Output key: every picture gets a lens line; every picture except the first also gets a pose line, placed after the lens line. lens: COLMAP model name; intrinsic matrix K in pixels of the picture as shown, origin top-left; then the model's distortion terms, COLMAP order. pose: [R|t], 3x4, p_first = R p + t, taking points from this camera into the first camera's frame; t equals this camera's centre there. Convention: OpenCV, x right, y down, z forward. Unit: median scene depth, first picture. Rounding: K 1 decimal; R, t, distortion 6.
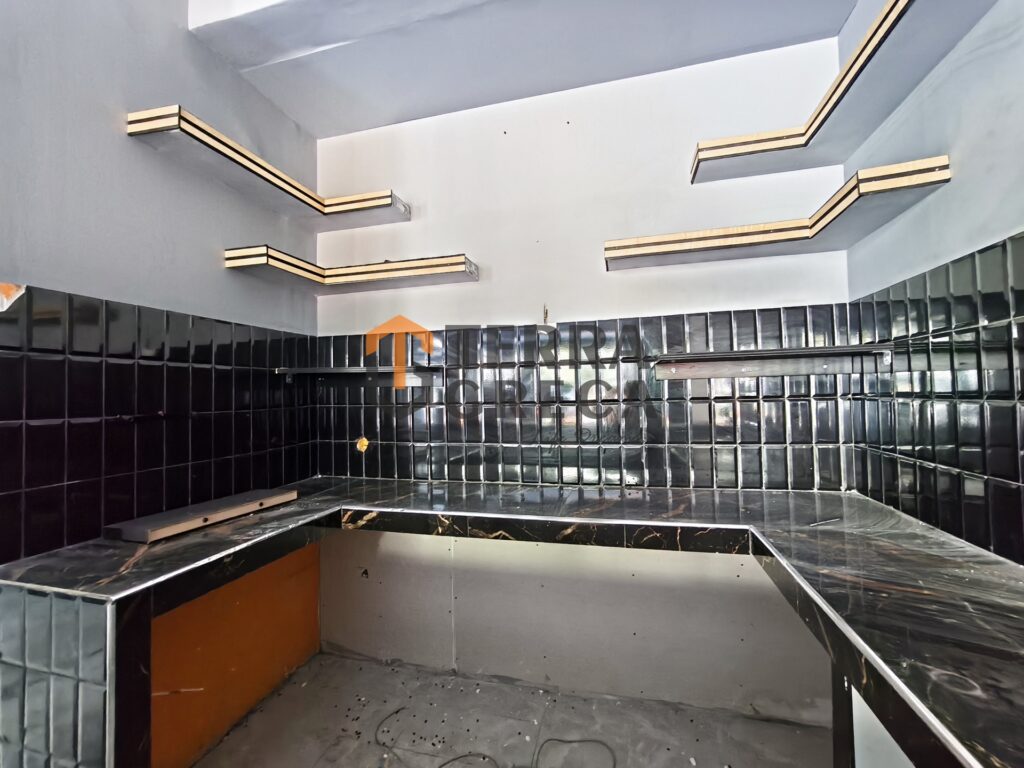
lens RADIAL K [[429.8, 0, 509.9], [0, 429.8, 383.6], [0, 0, 1]] dist [-0.002845, 0.000163]
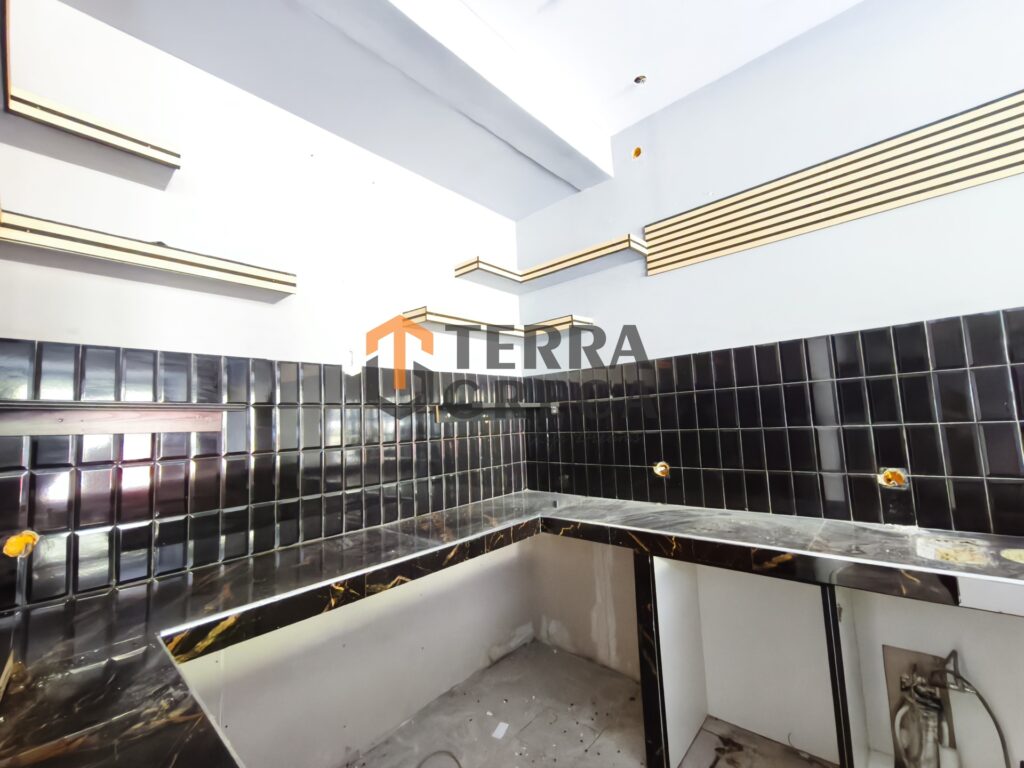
lens RADIAL K [[429.8, 0, 509.9], [0, 429.8, 383.6], [0, 0, 1]] dist [-0.002845, 0.000163]
pose [[0.453492, 0.080212, 0.887644, -0.734276], [0.009025, 0.995478, -0.094568, -0.001689], [-0.891215, 0.050897, 0.450717, 0.276335]]
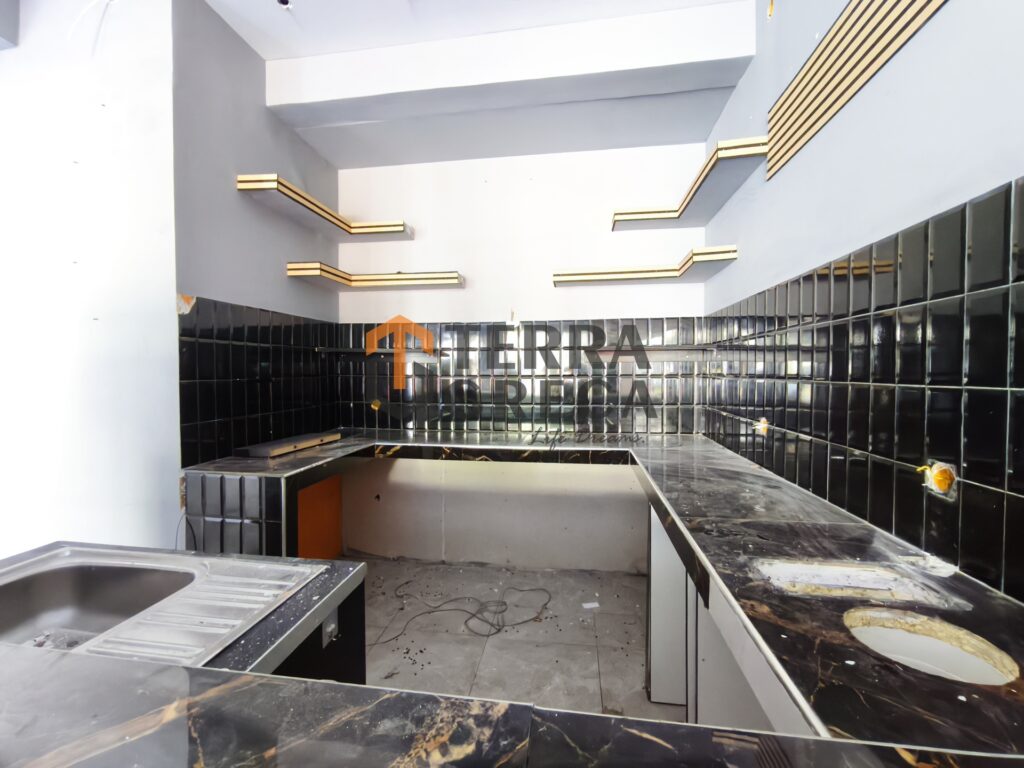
lens RADIAL K [[429.8, 0, 509.9], [0, 429.8, 383.6], [0, 0, 1]] dist [-0.002845, 0.000163]
pose [[0.994262, 0.016594, 0.105677, -0.087285], [-0.022598, 0.998182, 0.055878, -0.014147], [-0.104558, -0.057945, 0.992829, -0.520163]]
